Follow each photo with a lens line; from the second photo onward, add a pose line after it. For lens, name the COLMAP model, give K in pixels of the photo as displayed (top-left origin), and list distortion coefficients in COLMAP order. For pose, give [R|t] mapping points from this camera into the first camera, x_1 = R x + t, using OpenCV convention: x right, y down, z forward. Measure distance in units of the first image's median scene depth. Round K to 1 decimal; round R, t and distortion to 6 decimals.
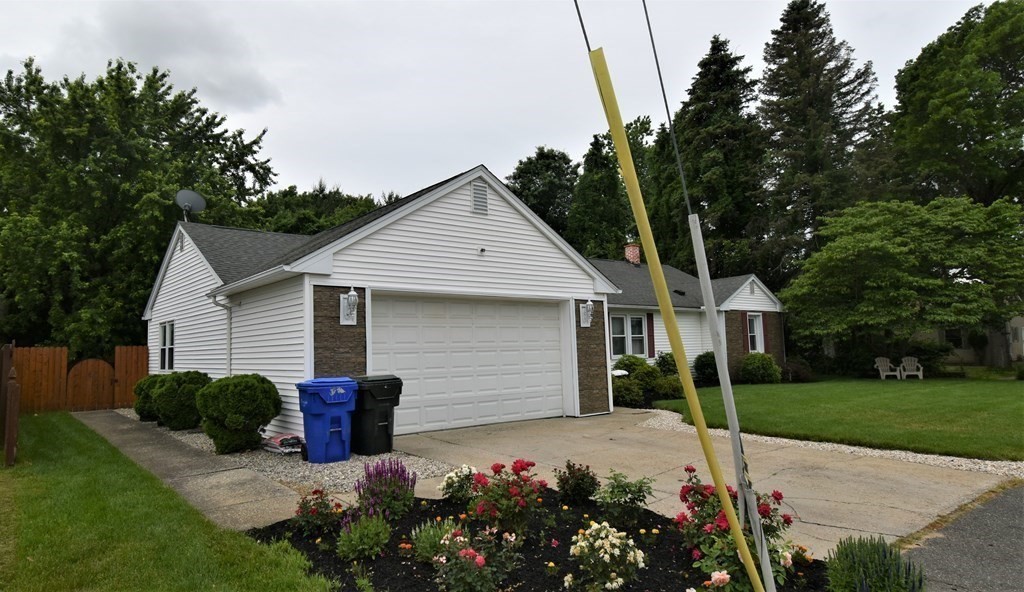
lens RADIAL K [[631.8, 0, 482.1], [0, 631.8, 295.8], [0, 0, 1]] dist [0.000396, 0.000496]
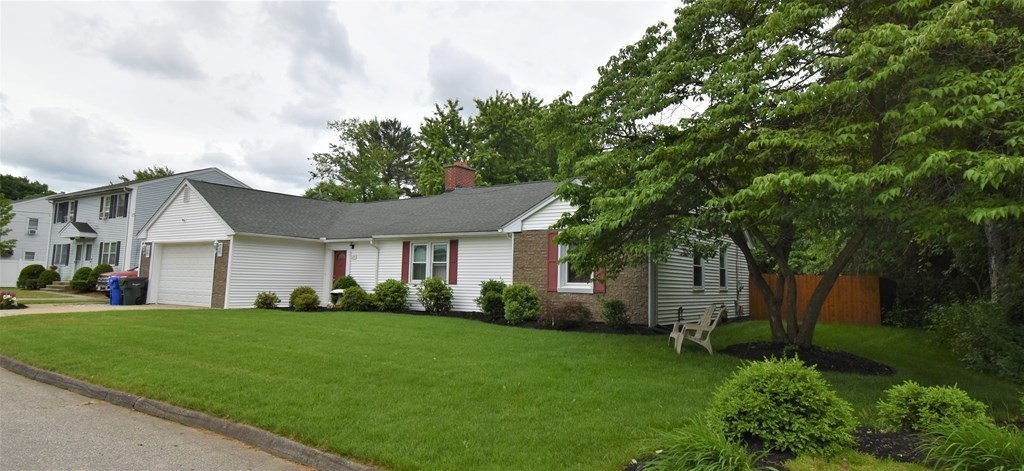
lens RADIAL K [[609.0, 0, 512.0], [0, 609.0, 235.5], [0, 0, 1]] dist [0.000727, 0.000005]
pose [[0.276609, -0.043305, -0.960006, 1.868906], [0.055829, 0.998021, -0.028933, 0.081761], [0.959359, -0.045593, 0.278480, 1.259630]]
